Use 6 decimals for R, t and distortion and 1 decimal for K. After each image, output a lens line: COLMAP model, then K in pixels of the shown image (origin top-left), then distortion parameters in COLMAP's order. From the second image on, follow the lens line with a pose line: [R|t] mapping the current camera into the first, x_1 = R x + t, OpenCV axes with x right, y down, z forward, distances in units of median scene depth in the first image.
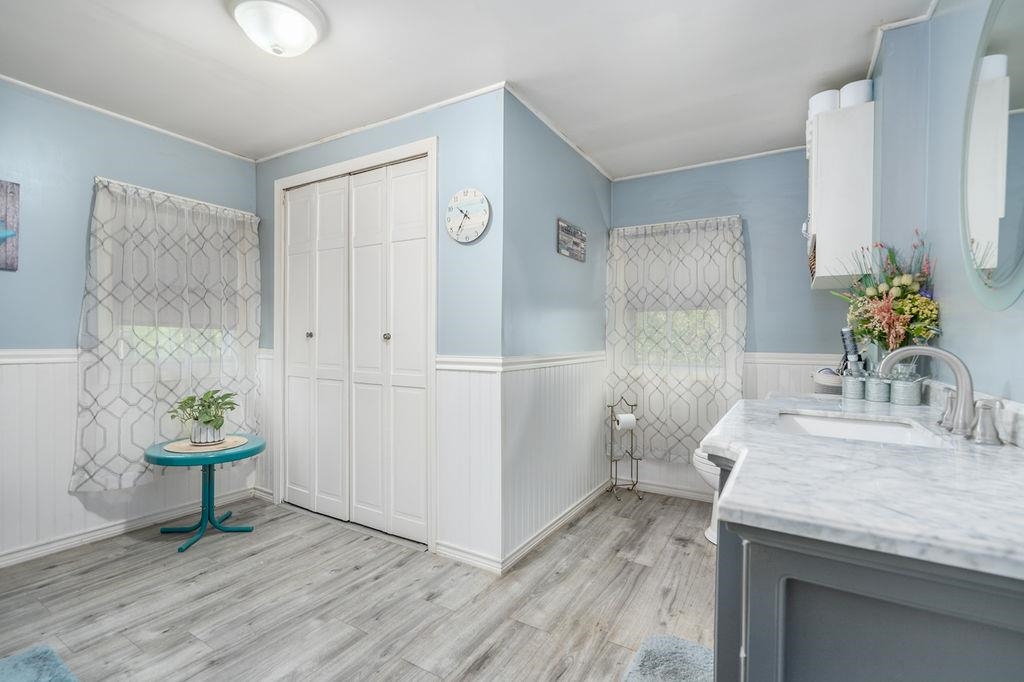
lens RADIAL K [[467.4, 0, 511.5], [0, 467.4, 343.1], [0, 0, 1]] dist [-0.000710, 0.001059]
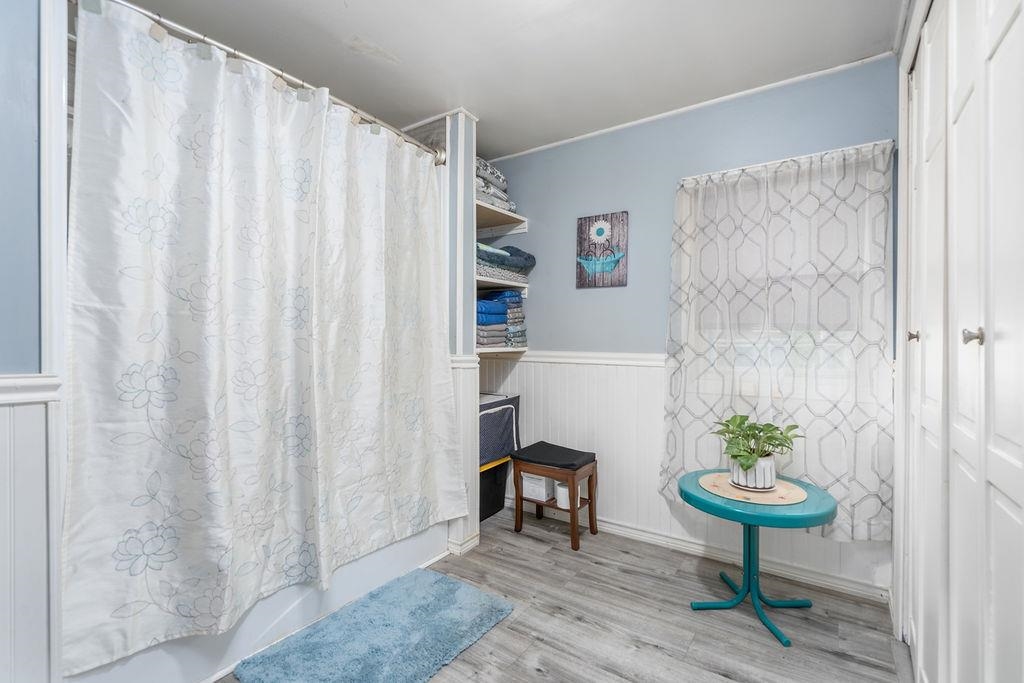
lens RADIAL K [[467.4, 0, 508.8], [0, 467.4, 340.6], [0, 0, 1]] dist [-0.000710, 0.001059]
pose [[-0.071409, -0.005101, -0.997434, 0.058662], [-0.009315, 0.999947, -0.004447, -0.004379], [0.997404, 0.008973, -0.071453, 0.356929]]
